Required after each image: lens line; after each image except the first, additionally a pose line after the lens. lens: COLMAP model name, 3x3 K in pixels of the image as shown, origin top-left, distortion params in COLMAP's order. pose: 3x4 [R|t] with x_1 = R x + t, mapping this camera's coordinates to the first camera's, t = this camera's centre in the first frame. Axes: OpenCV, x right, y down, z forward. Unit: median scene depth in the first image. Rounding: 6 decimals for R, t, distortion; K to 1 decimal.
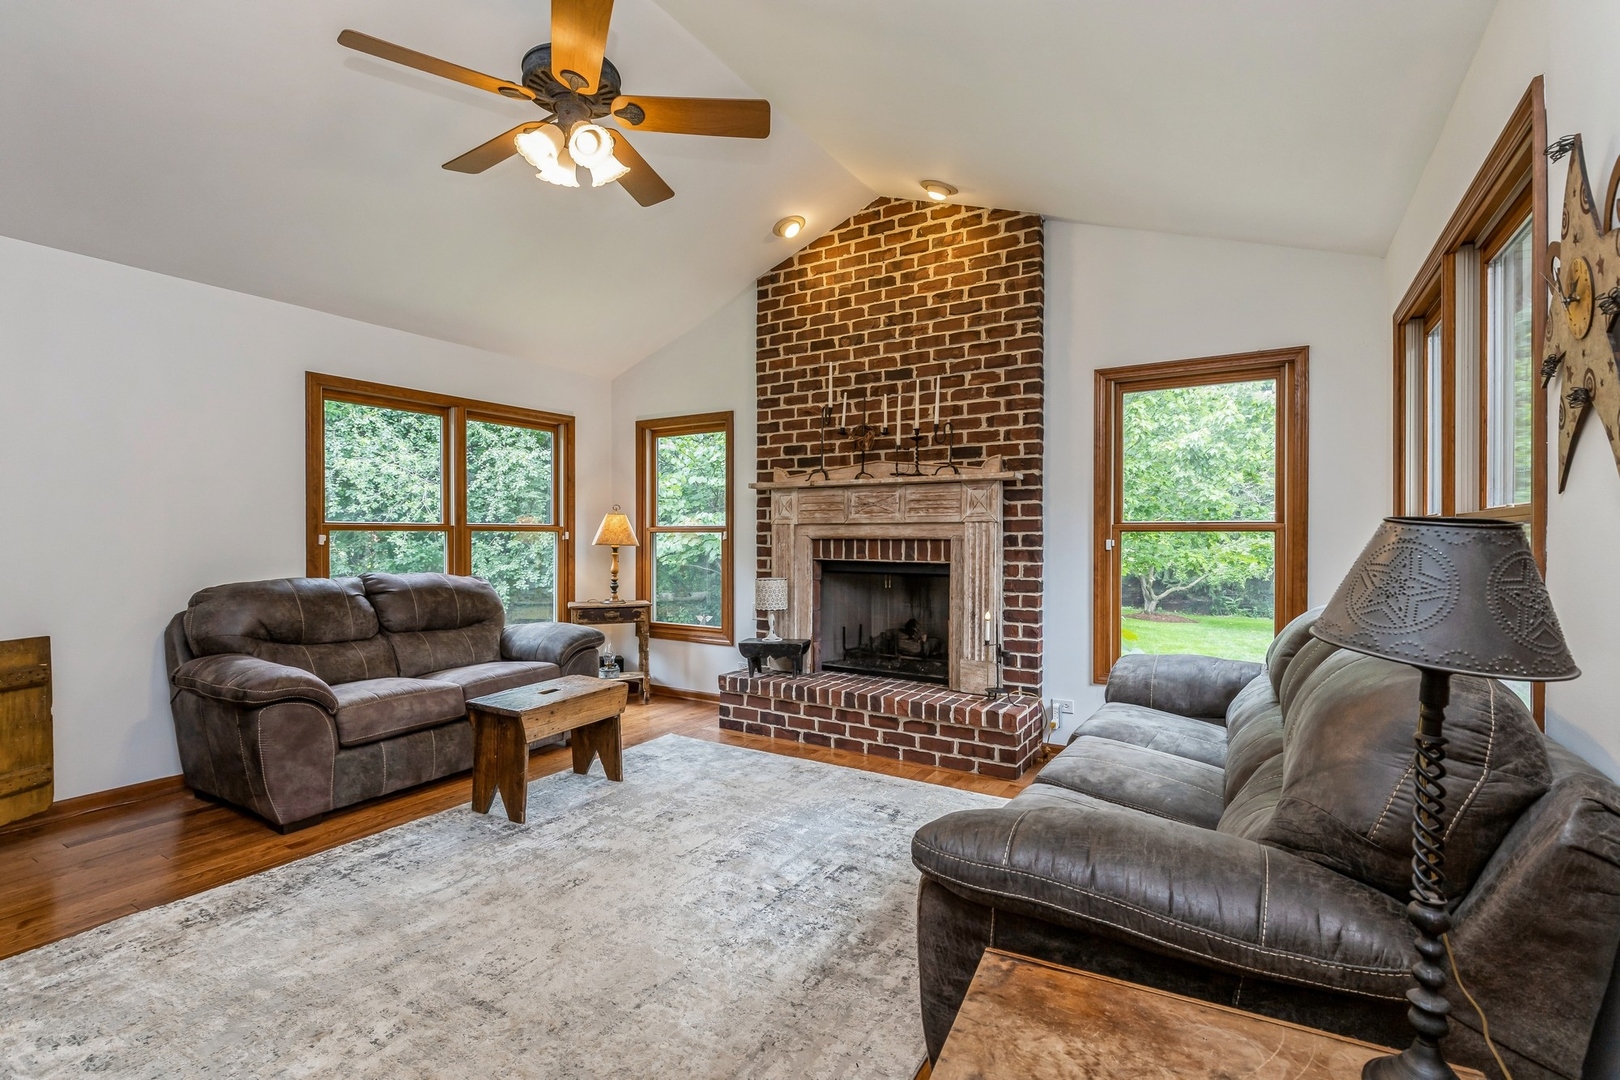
lens RADIAL K [[734.4, 0, 808.6], [0, 734.4, 533.8], [0, 0, 1]] dist [0.004177, 0.000815]
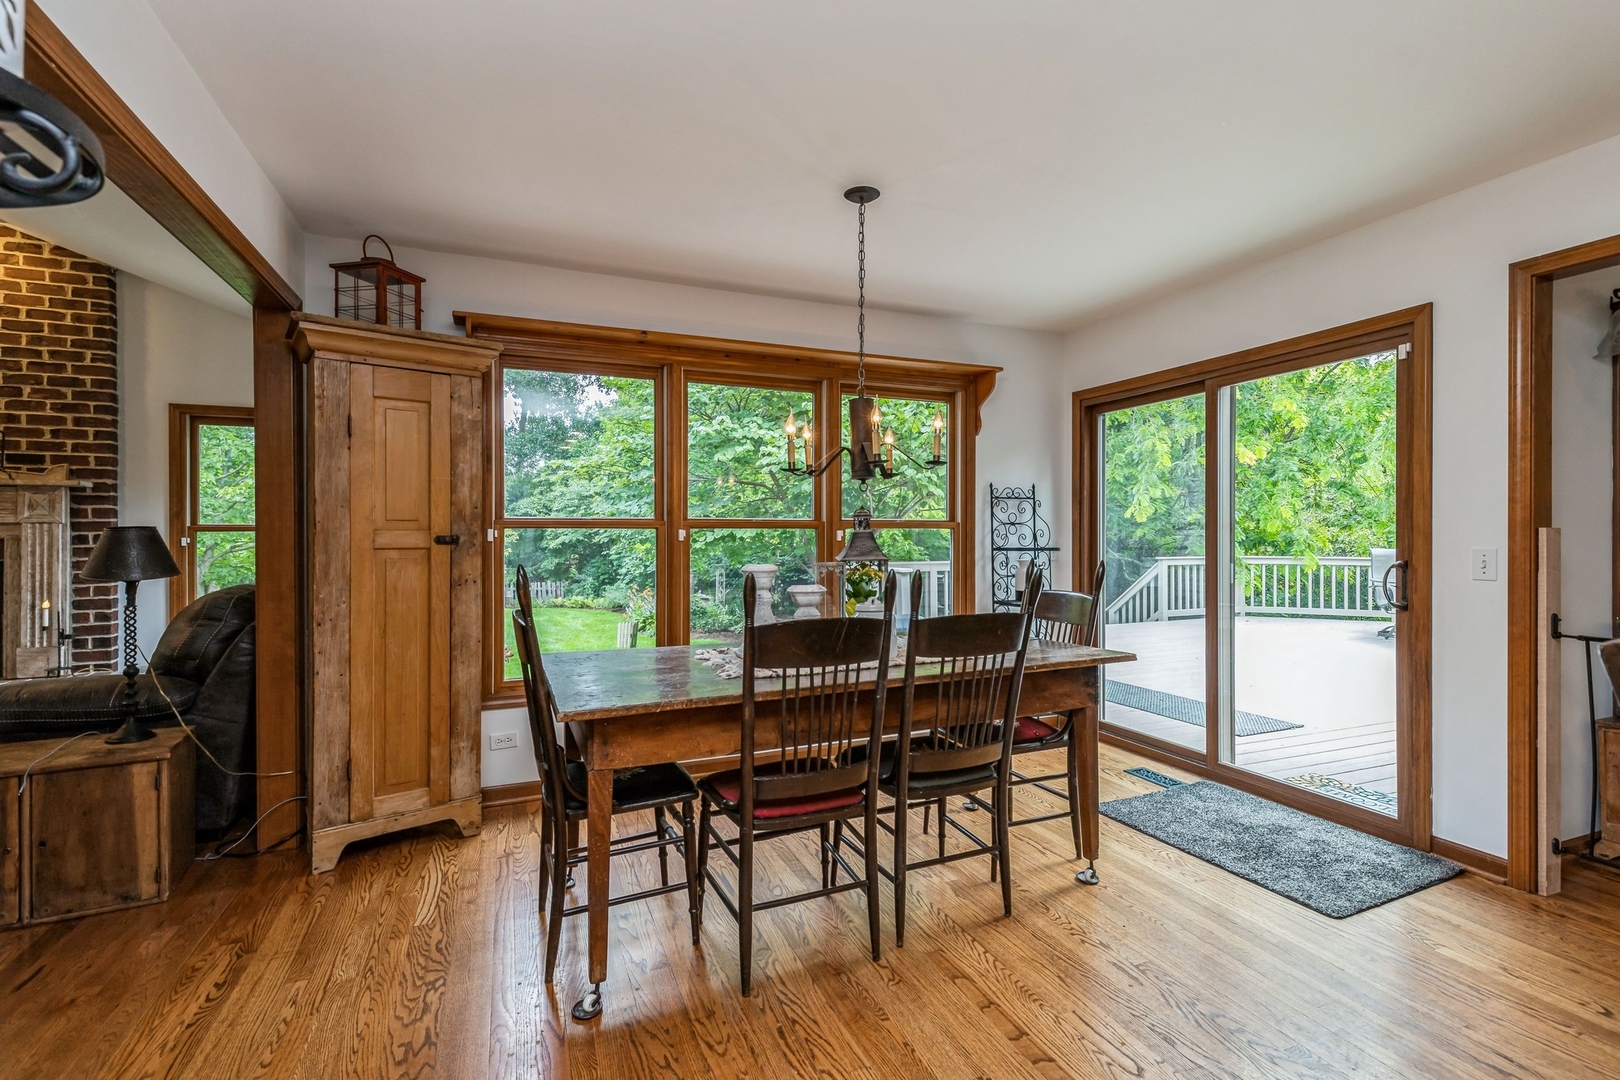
lens RADIAL K [[734.4, 0, 820.6], [0, 734.4, 537.2], [0, 0, 1]] dist [0.004177, 0.000815]
pose [[0.577785, -0.004850, 0.816175, 0.001366], [0.002025, 0.999988, 0.004508, 0.002824], [-0.816187, -0.000952, 0.577787, -0.615828]]
